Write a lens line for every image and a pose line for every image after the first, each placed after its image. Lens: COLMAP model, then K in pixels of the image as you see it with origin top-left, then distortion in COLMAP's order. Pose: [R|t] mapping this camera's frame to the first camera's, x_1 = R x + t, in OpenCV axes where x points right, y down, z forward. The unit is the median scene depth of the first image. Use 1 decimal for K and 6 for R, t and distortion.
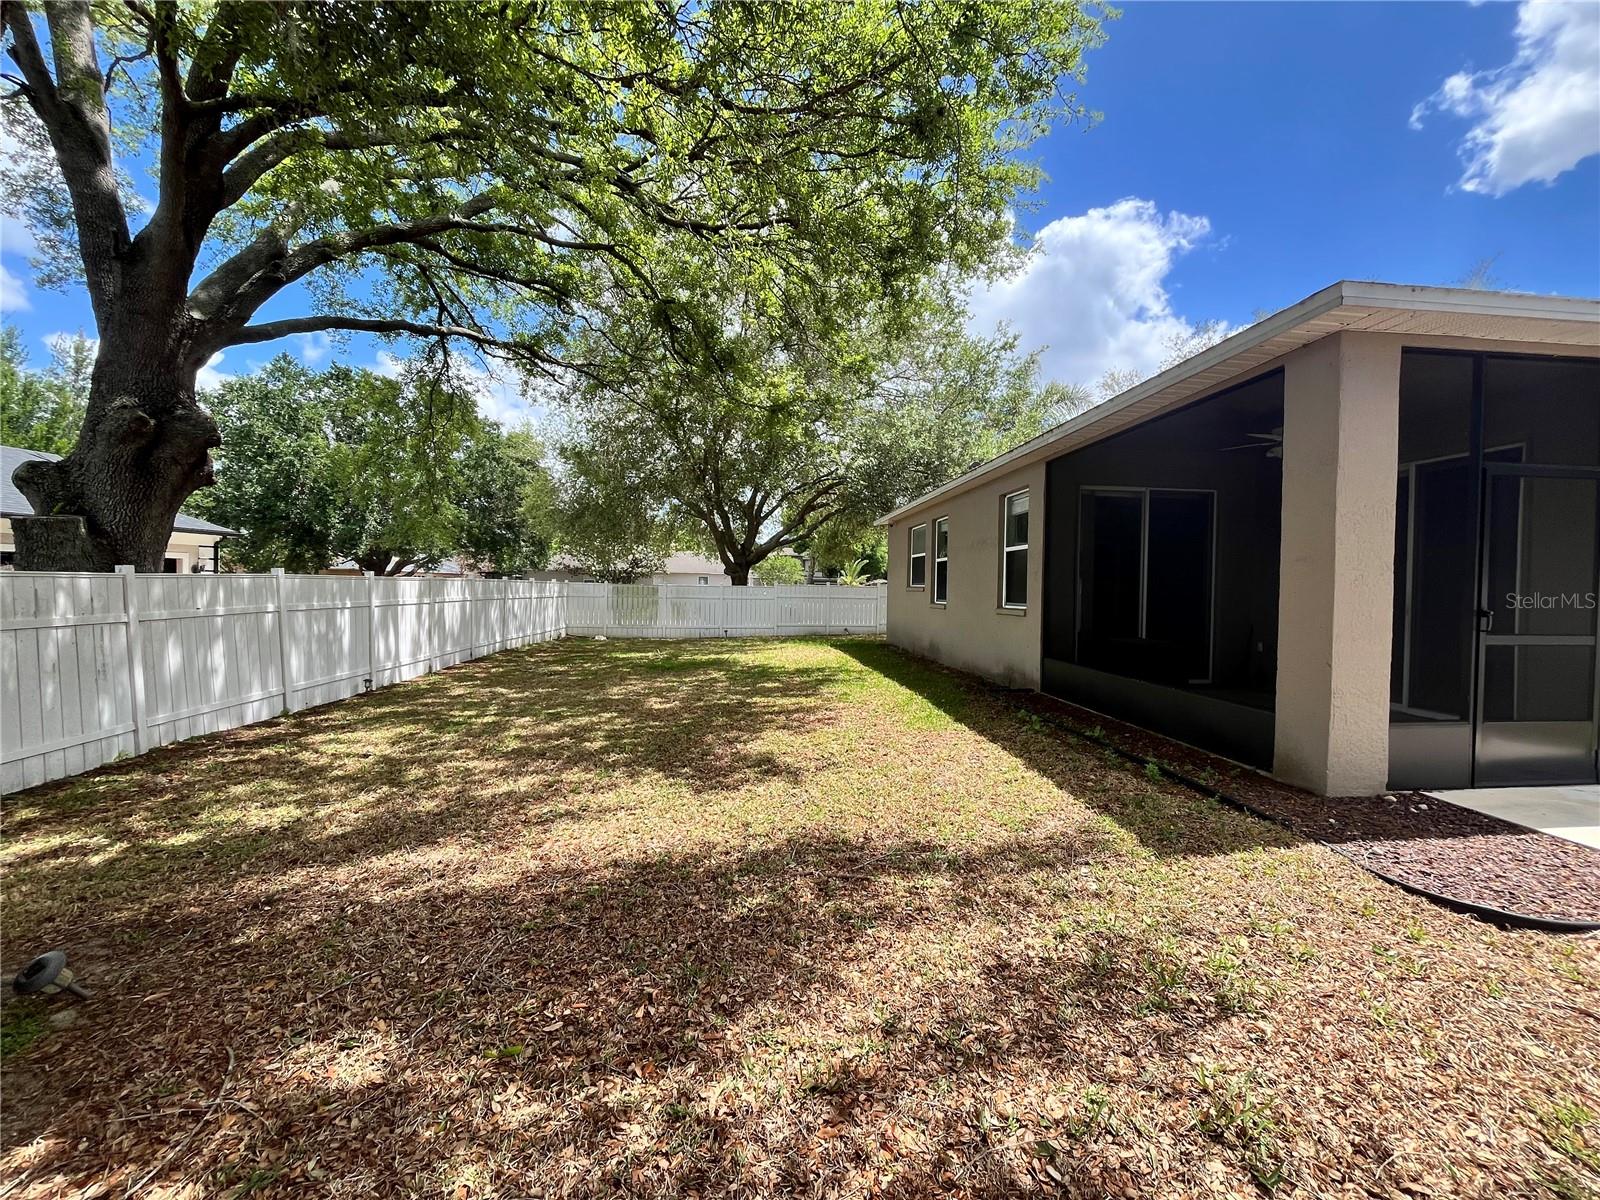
lens RADIAL K [[642.1, 0, 800.0], [0, 642.1, 600.0], [0, 0, 1]] dist [-0.001247, -0.000143]
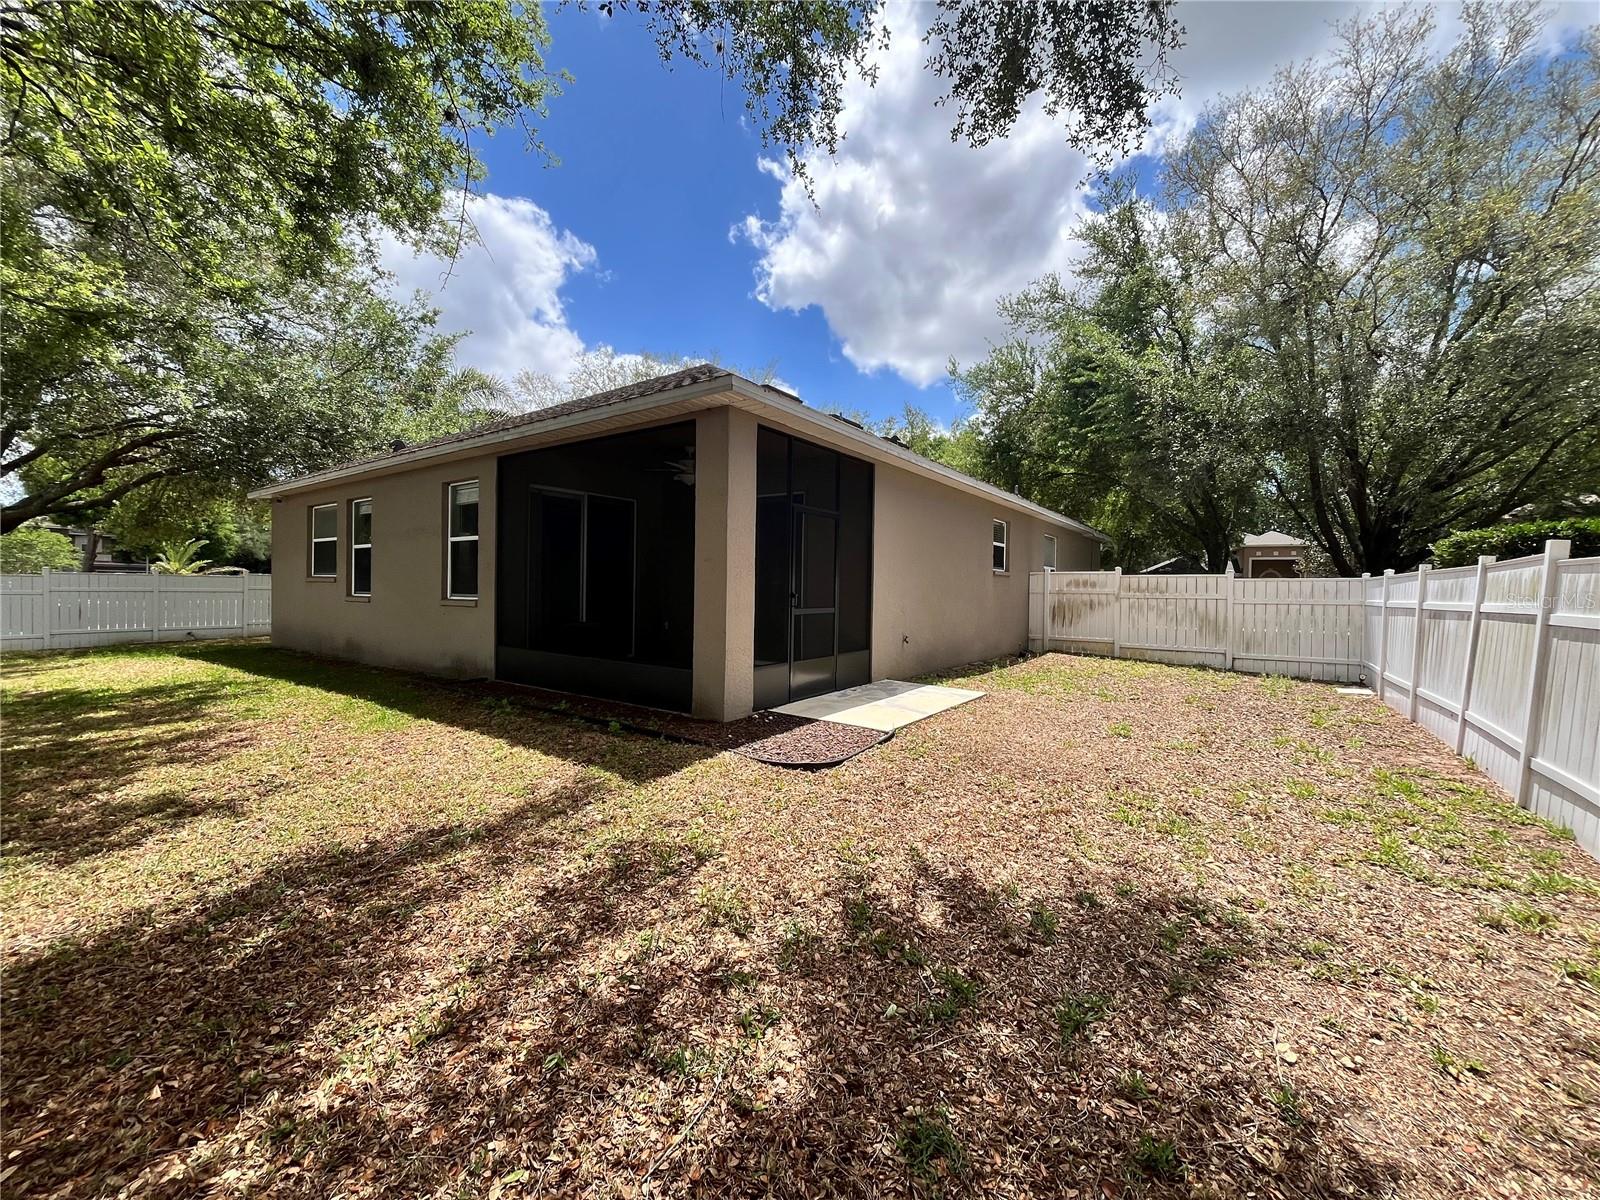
lens RADIAL K [[646.0, 0, 800.0], [0, 646.0, 600.0], [0, 0, 1]] dist [-0.003643, -0.000794]
pose [[0.648434, -0.019475, 0.761021, -0.217407], [0.009647, 0.999803, 0.017365, 0.004672], [-0.761209, -0.003918, 0.648494, -0.102316]]
